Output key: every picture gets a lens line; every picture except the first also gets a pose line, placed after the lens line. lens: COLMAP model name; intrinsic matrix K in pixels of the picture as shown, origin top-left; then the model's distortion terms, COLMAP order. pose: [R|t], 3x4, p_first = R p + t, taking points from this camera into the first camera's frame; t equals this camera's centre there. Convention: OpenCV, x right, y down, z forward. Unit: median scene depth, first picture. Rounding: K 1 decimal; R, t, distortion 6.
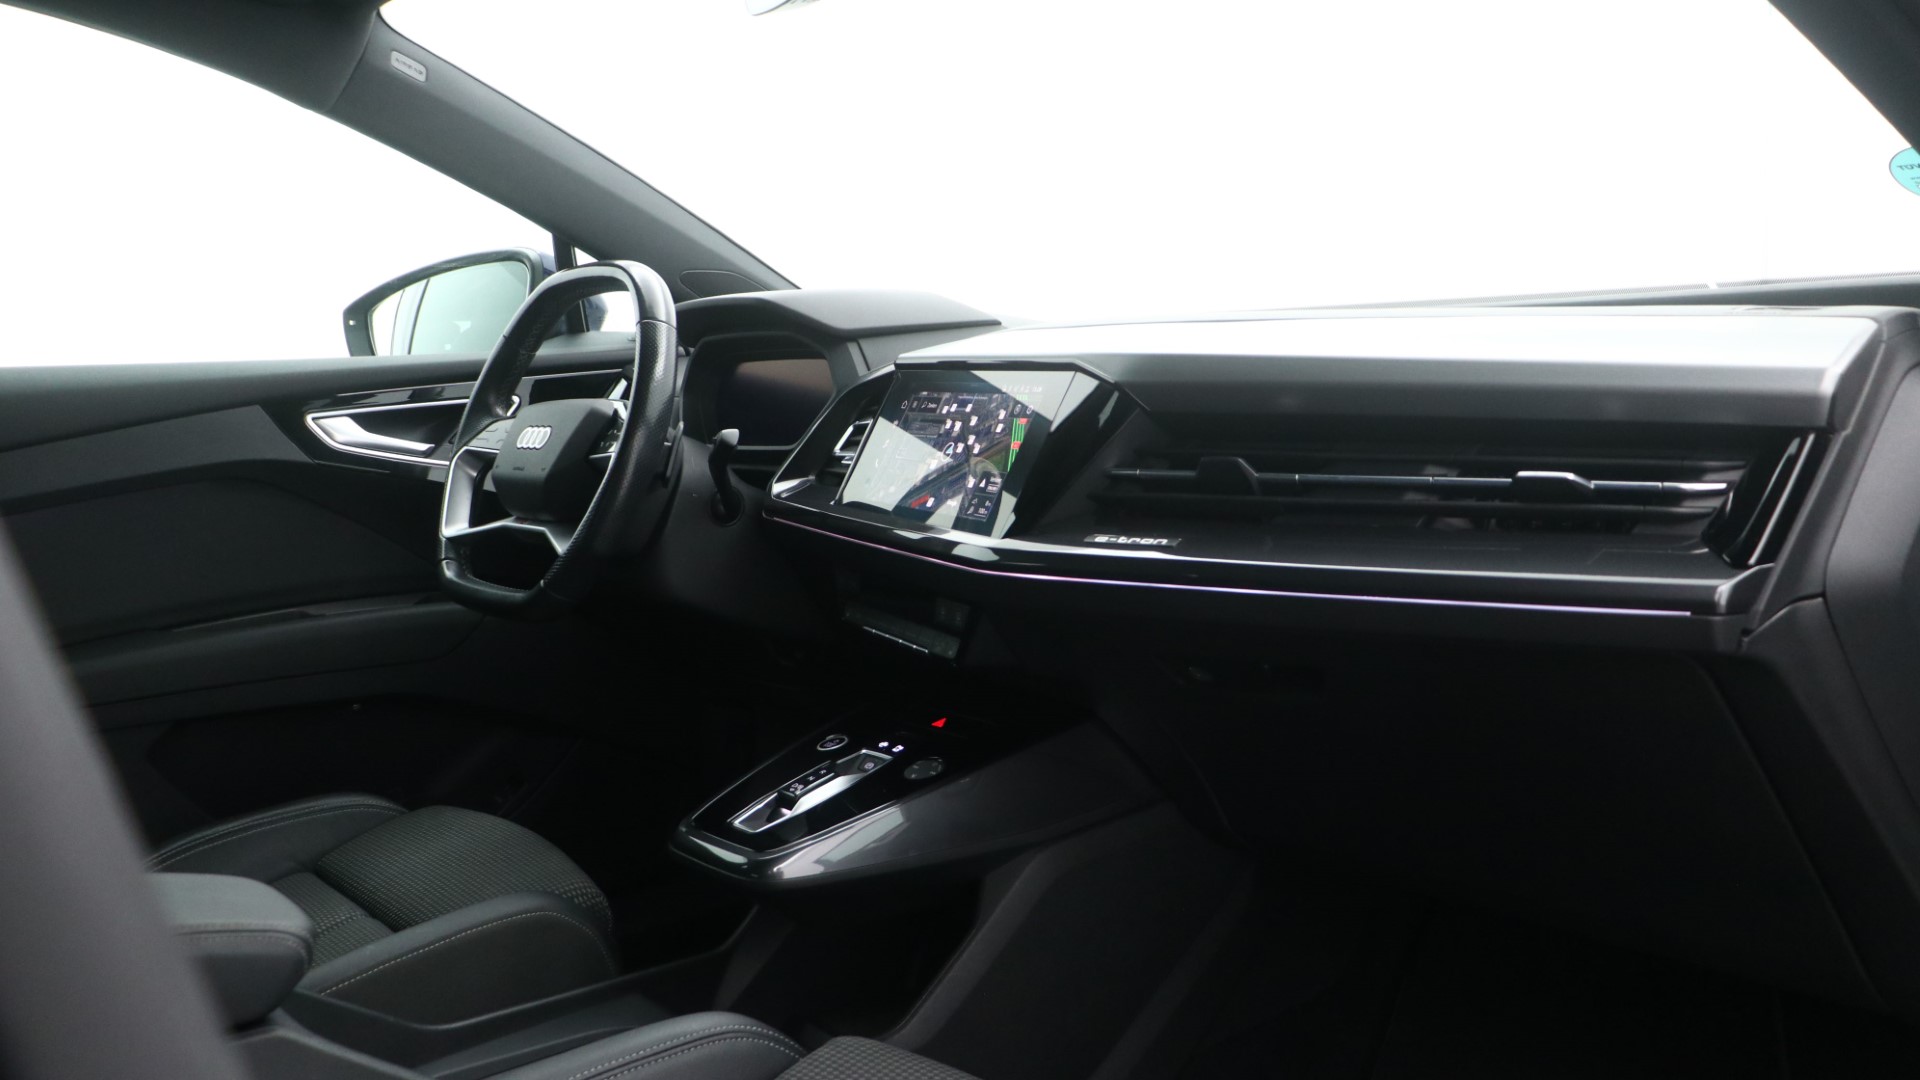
lens RADIAL K [[1509.1, 0, 960.0], [0, 1509.1, 540.0], [0, 0, 1]] dist [-0.024764, -0.006857]
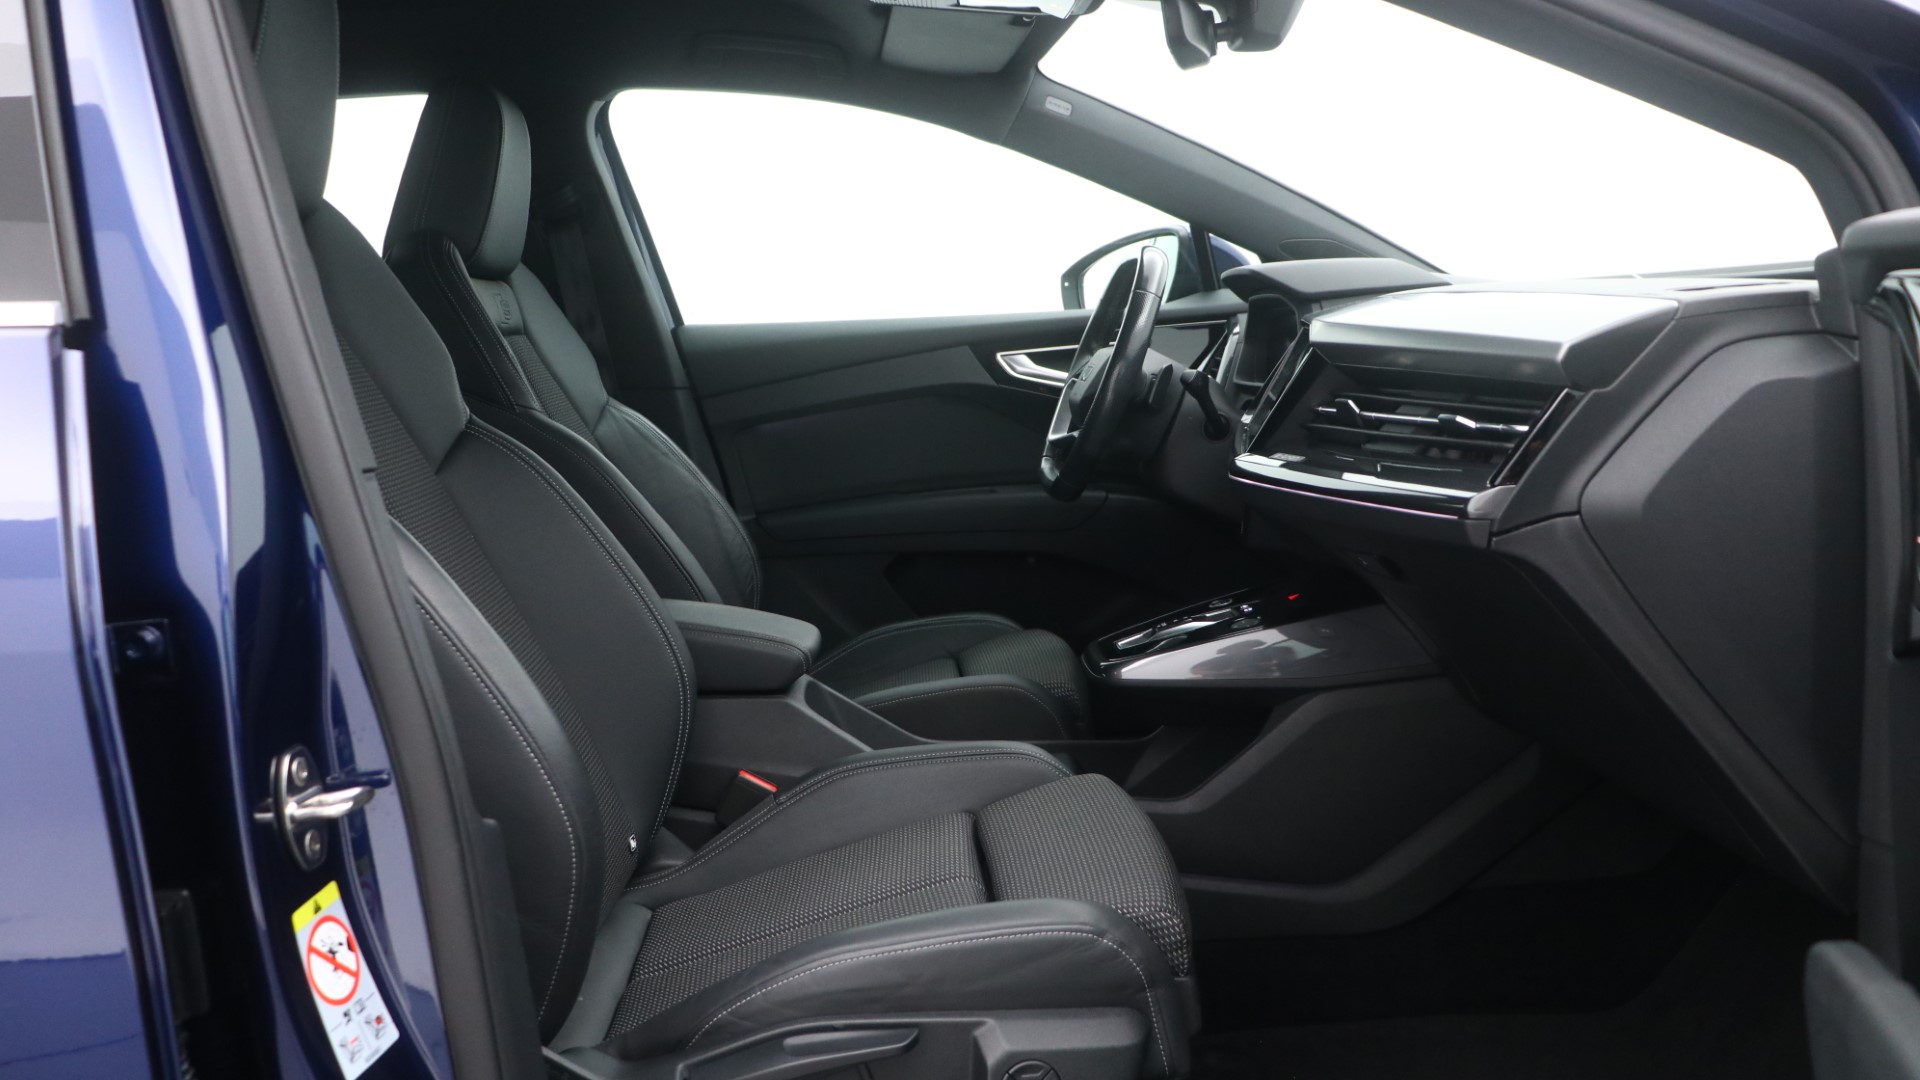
lens RADIAL K [[1509.1, 0, 960.0], [0, 1509.1, 540.0], [0, 0, 1]] dist [-0.024764, -0.006857]
pose [[0.788711, 0.086150, -0.608697, 0.463415], [-0.057167, 0.996120, 0.066909, 0.001217], [0.612100, -0.017974, 0.790576, -0.186642]]
